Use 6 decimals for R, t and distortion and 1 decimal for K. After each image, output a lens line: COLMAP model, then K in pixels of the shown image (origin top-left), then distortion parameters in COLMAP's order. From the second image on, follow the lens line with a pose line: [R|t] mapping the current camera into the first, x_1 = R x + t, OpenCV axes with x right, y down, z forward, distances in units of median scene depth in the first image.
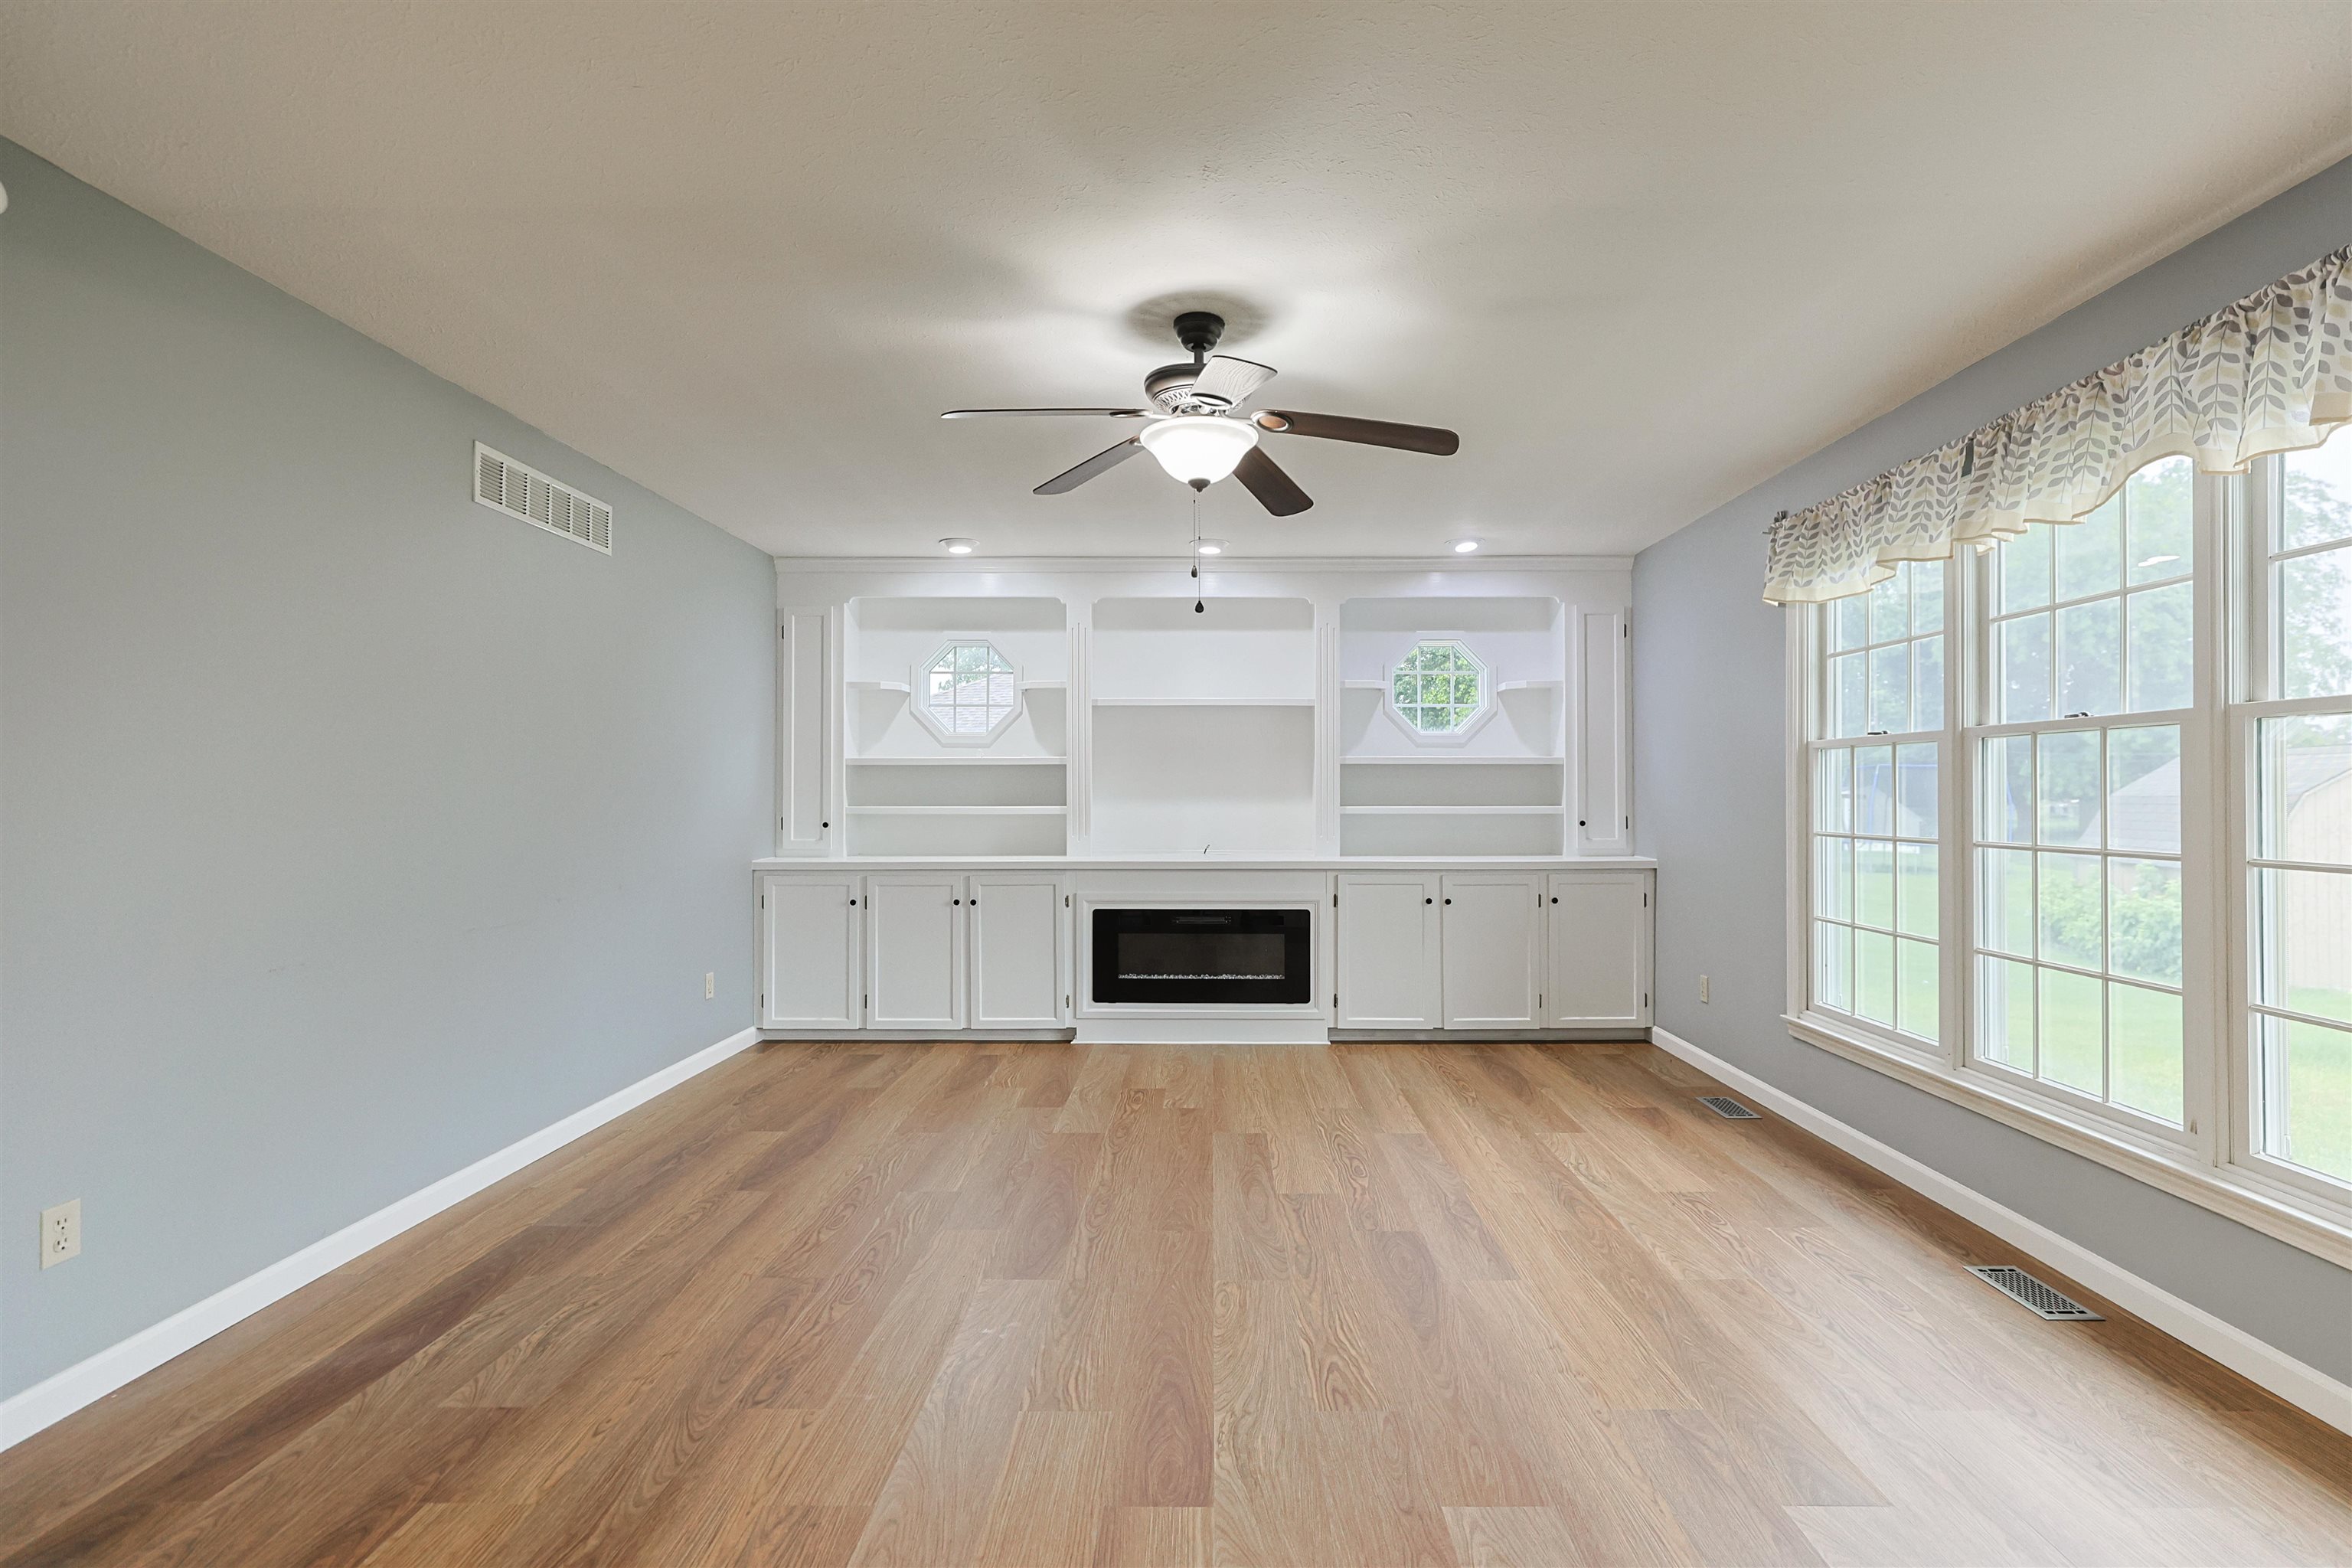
lens RADIAL K [[1135.8, 0, 1209.9], [0, 1135.8, 773.5], [0, 0, 1]] dist [-0.022607, 0.013183]
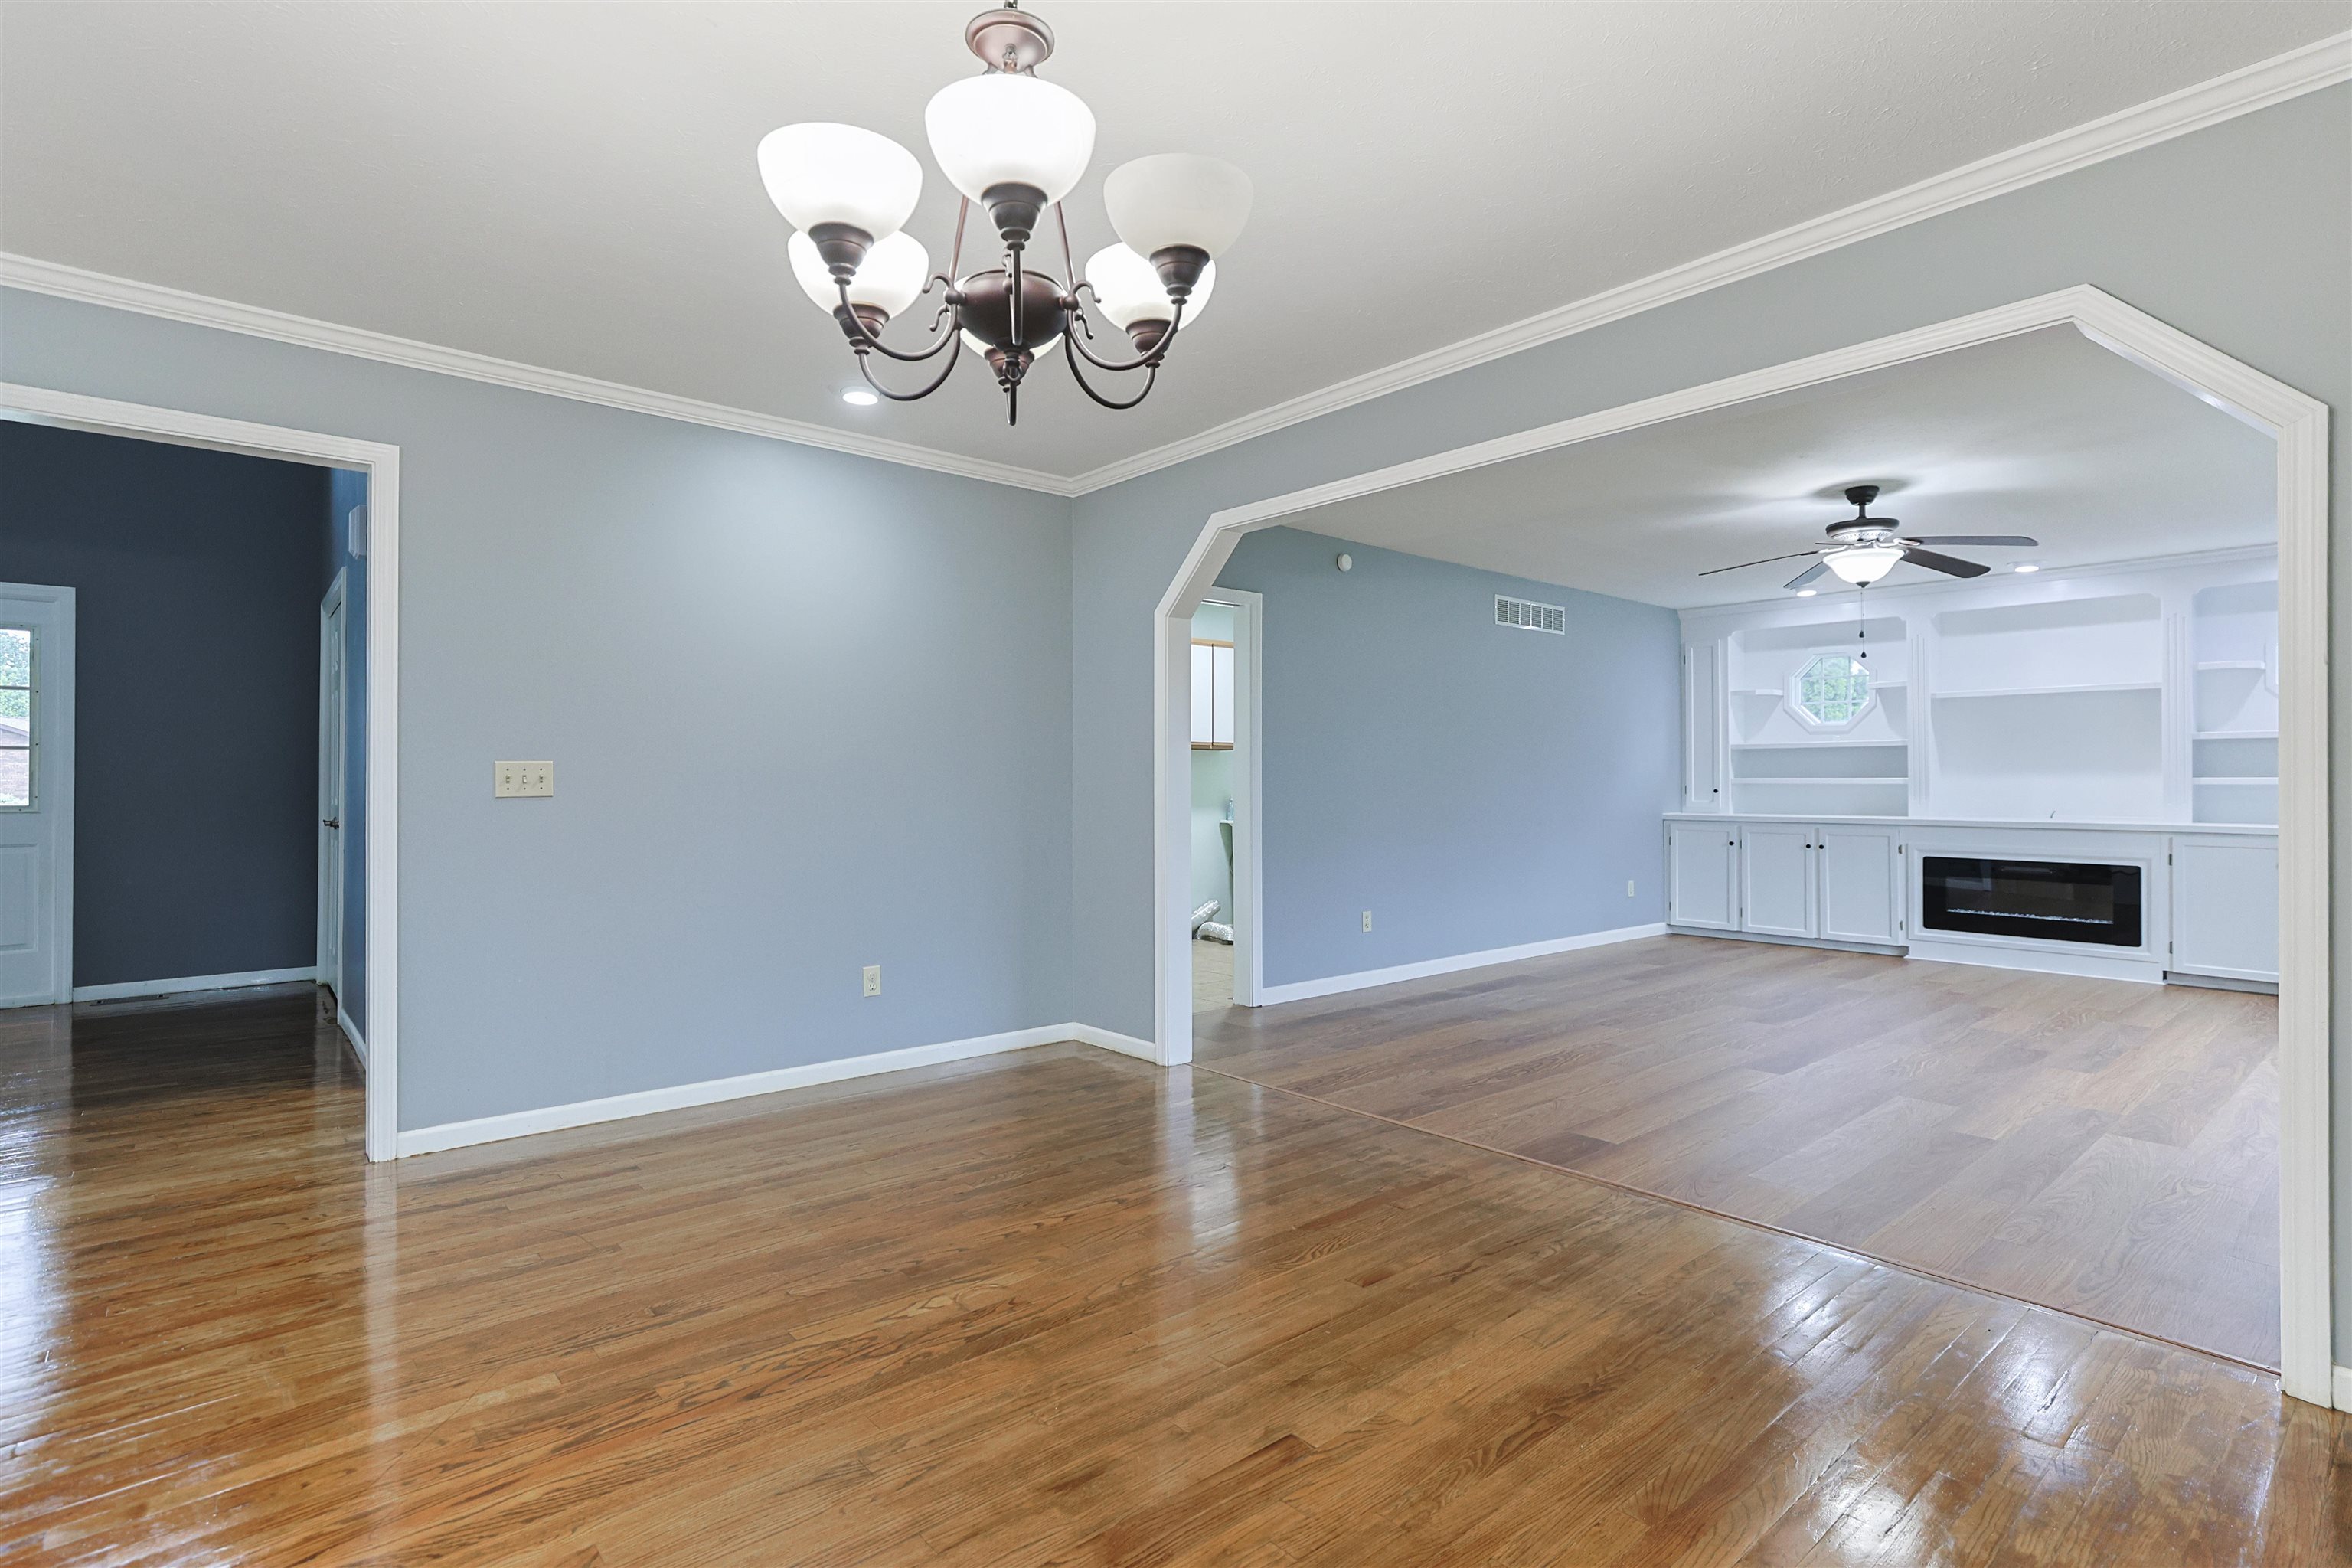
lens RADIAL K [[1135.8, 0, 1141.3], [0, 1135.8, 767.4], [0, 0, 1]] dist [-0.022607, 0.013183]
pose [[0.632194, -0.007695, -0.774772, 0.335263], [0.010643, 0.999943, -0.001247, 0.010151], [0.774737, -0.007458, 0.632240, -0.512810]]
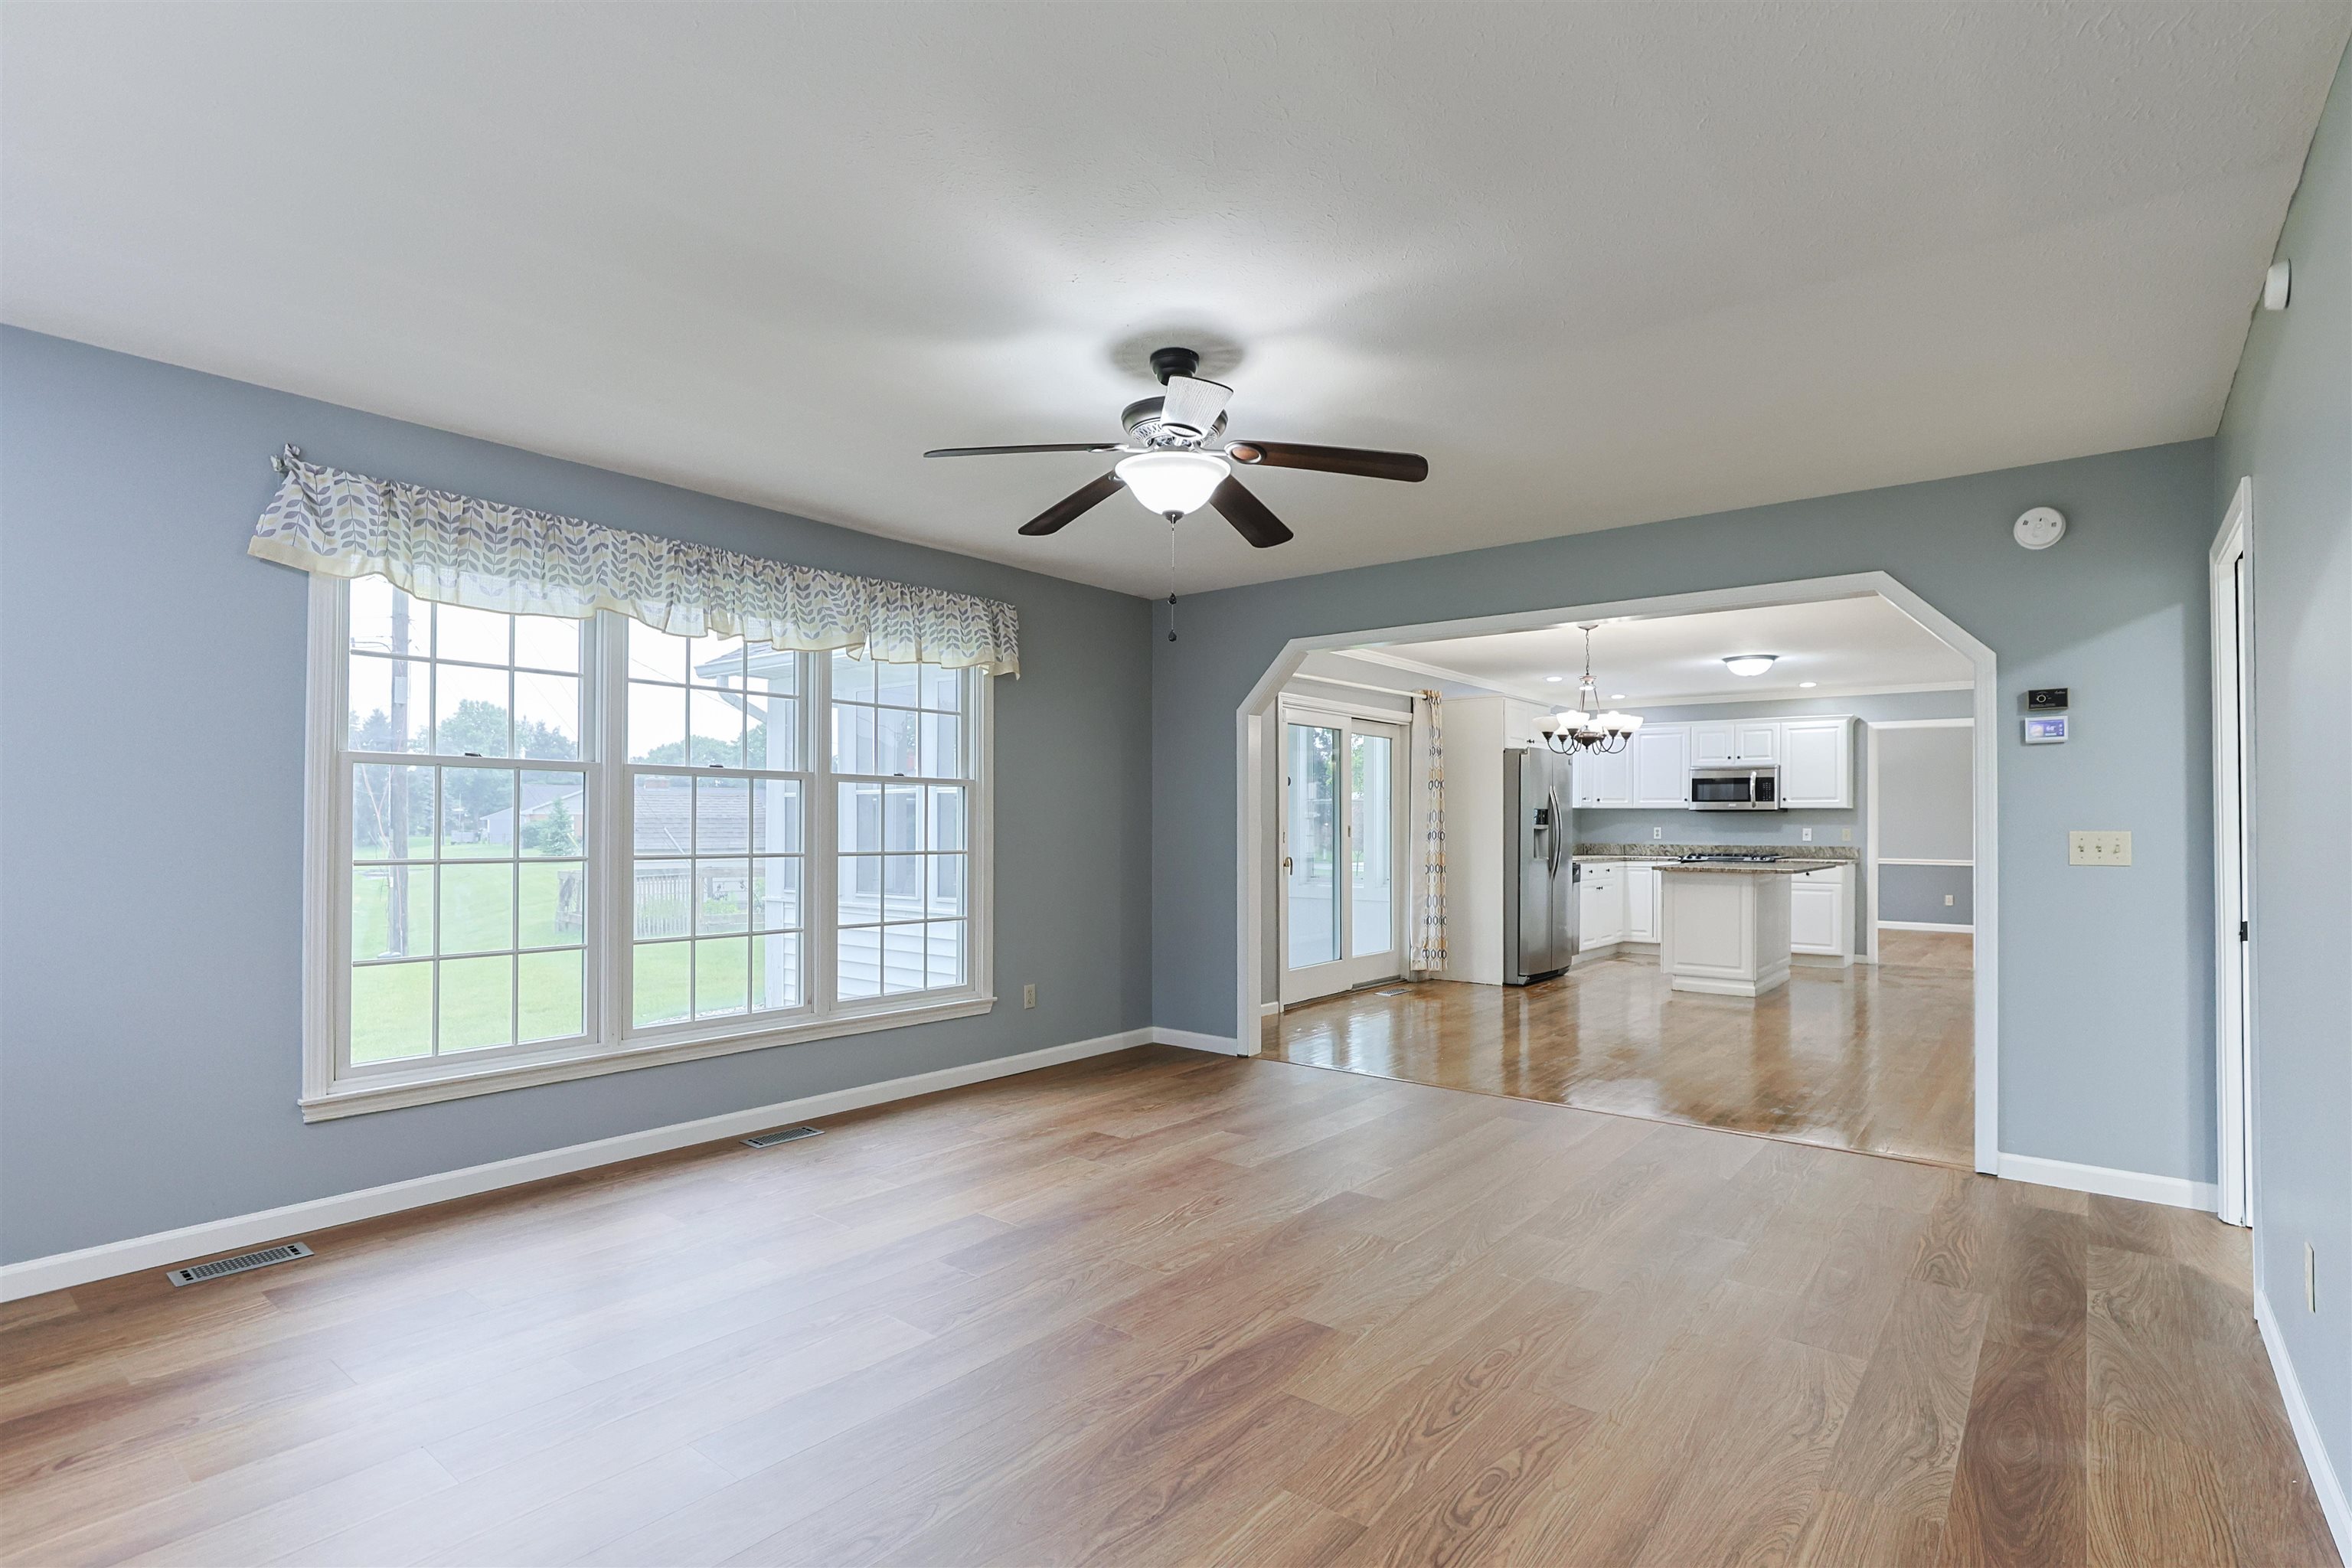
lens RADIAL K [[1135.8, 0, 1178.0], [0, 1135.8, 816.0], [0, 0, 1]] dist [-0.022607, 0.013183]
pose [[-0.778209, 0.001264, 0.628004, -0.346647], [-0.015841, 0.999640, -0.021641, 0.019558], [-0.627806, -0.026789, -0.777909, 0.943771]]
